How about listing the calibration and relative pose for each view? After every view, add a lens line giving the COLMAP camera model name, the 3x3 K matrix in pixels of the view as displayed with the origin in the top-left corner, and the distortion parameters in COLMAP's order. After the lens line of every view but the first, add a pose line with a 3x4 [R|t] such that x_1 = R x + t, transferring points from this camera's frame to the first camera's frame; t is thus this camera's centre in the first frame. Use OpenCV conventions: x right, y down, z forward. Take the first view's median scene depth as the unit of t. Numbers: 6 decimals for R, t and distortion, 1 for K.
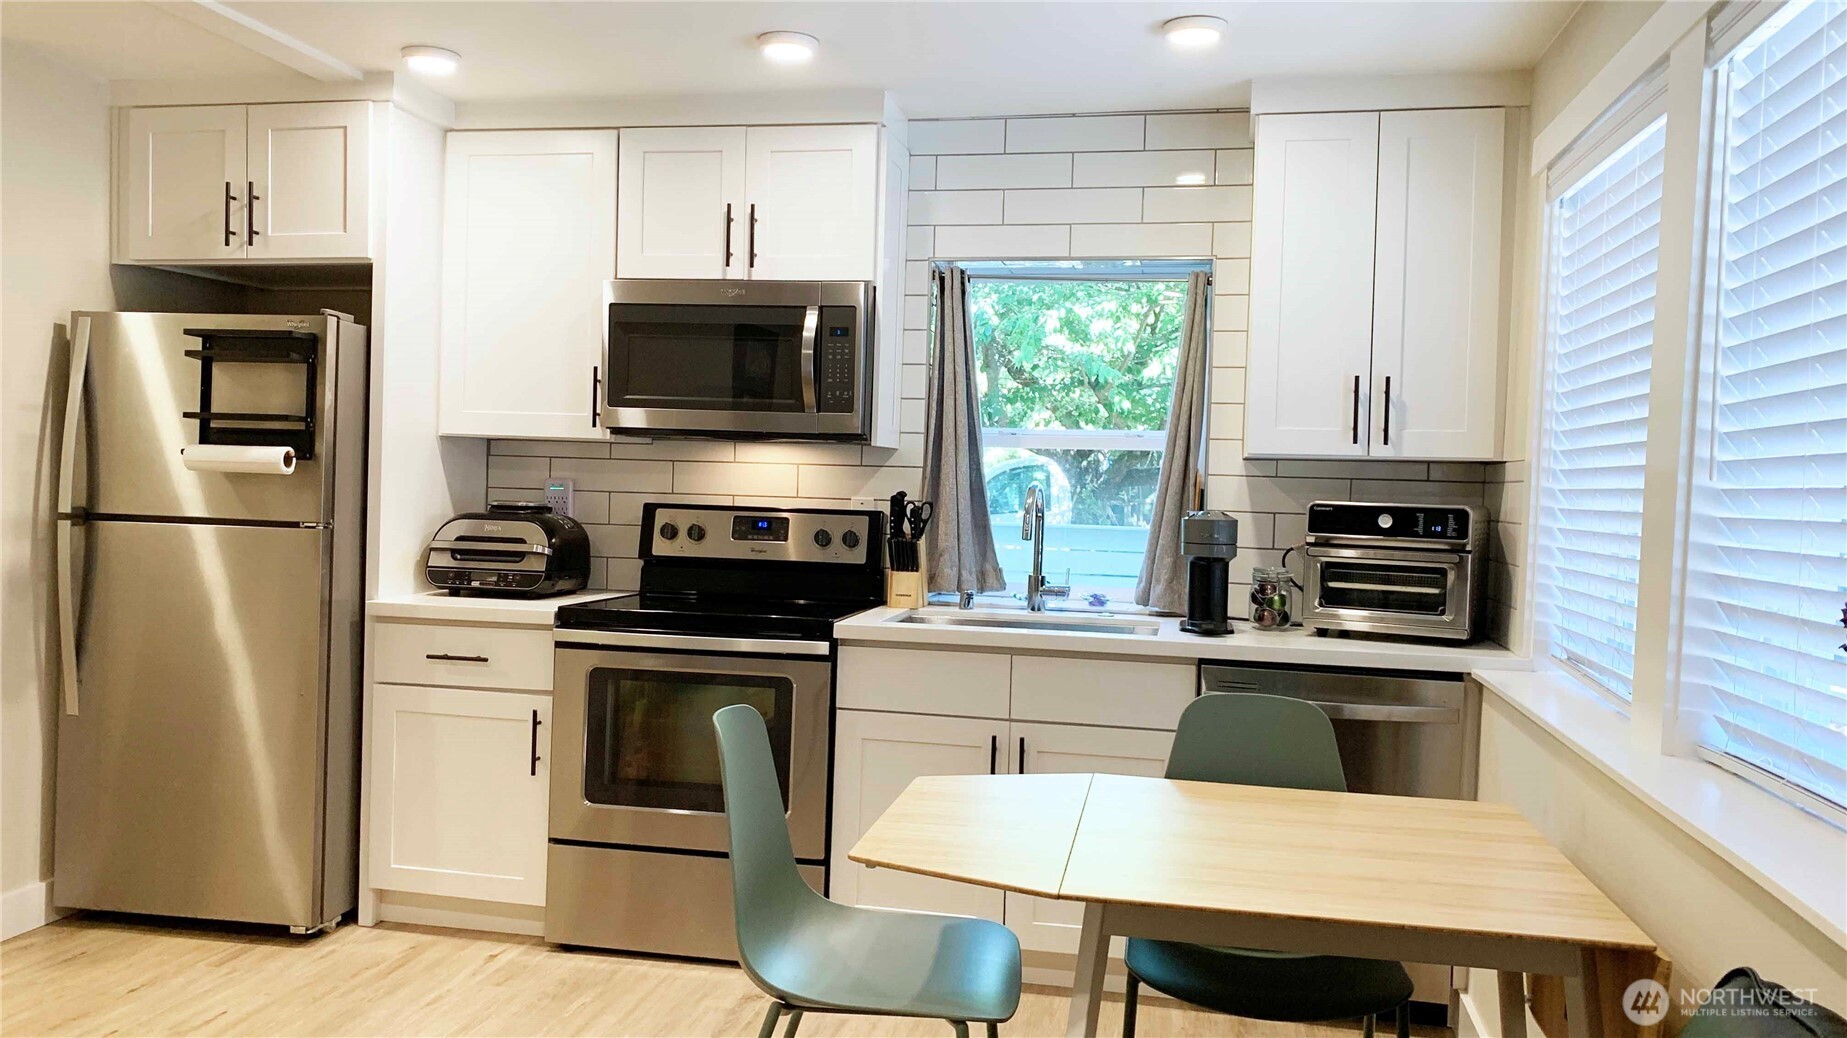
lens RADIAL K [[1314.4, 0, 928.4], [0, 1314.4, 503.3], [0, 0, 1]] dist [0.040101, 0.000299]
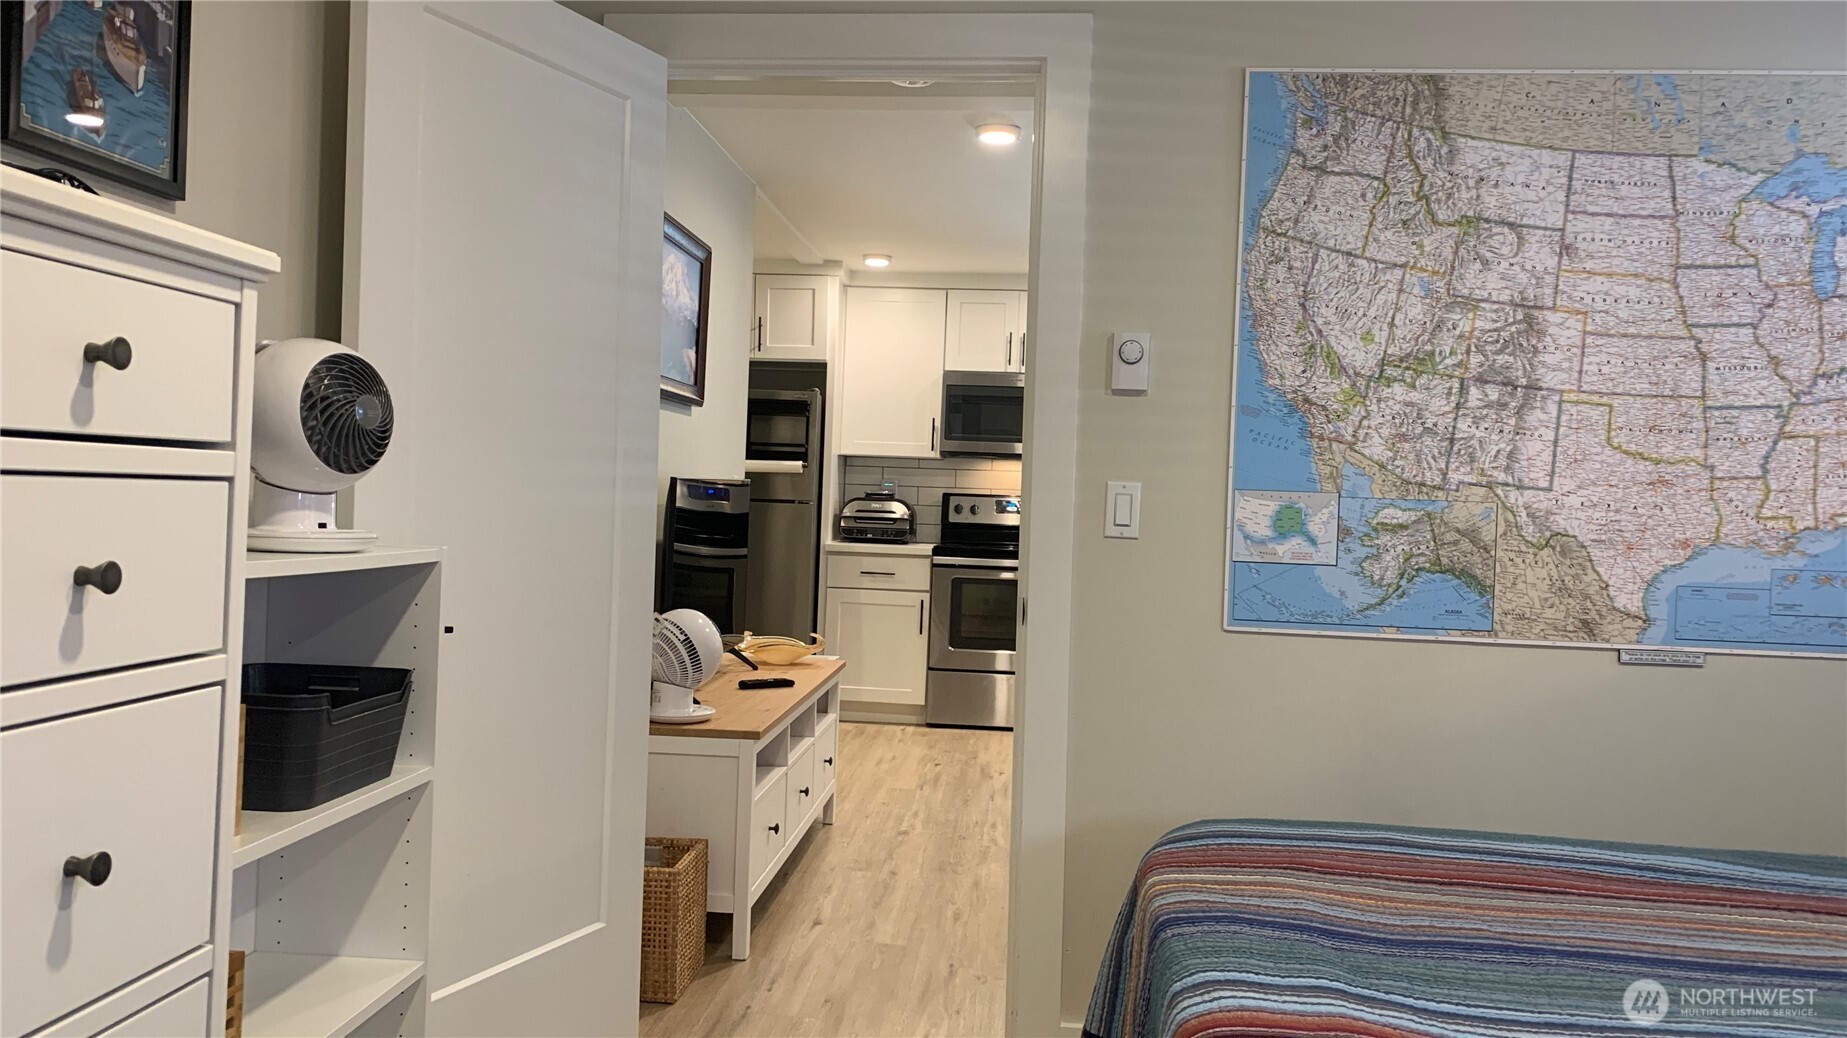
lens RADIAL K [[1314.4, 0, 928.4], [0, 1314.4, 503.3], [0, 0, 1]] dist [0.040101, 0.000299]
pose [[0.992788, 0.006983, 0.119684, -0.482950], [-0.006464, 0.999968, -0.004722, 0.024051], [-0.119713, 0.003914, 0.992801, -0.827956]]
